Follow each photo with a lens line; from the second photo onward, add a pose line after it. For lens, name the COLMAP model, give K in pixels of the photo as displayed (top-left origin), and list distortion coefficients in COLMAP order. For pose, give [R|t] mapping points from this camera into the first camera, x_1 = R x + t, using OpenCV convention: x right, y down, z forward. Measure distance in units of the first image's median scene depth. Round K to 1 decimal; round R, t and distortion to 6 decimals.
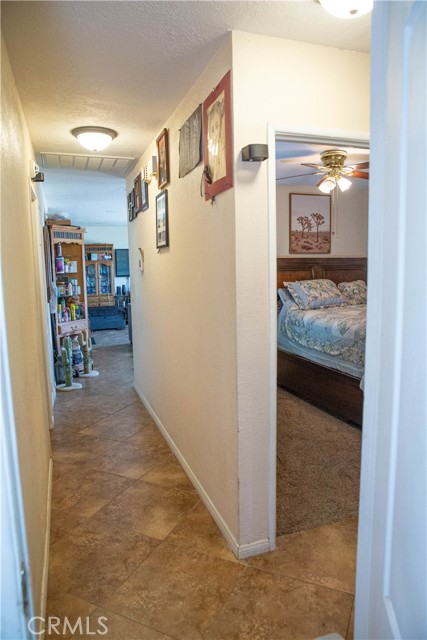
lens RADIAL K [[437.2, 0, 213.5], [0, 437.2, 320.0], [0, 0, 1]] dist [-0.108231, 0.085760]
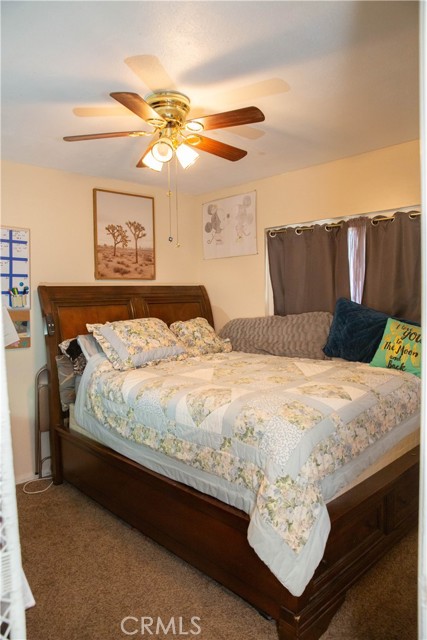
lens RADIAL K [[437.2, 0, 213.5], [0, 437.2, 320.0], [0, 0, 1]] dist [-0.108231, 0.085760]
pose [[0.910465, -0.024749, 0.412844, 0.070516], [0.055428, 0.996505, -0.062500, -0.044406], [-0.409854, 0.079787, 0.908655, 0.363661]]
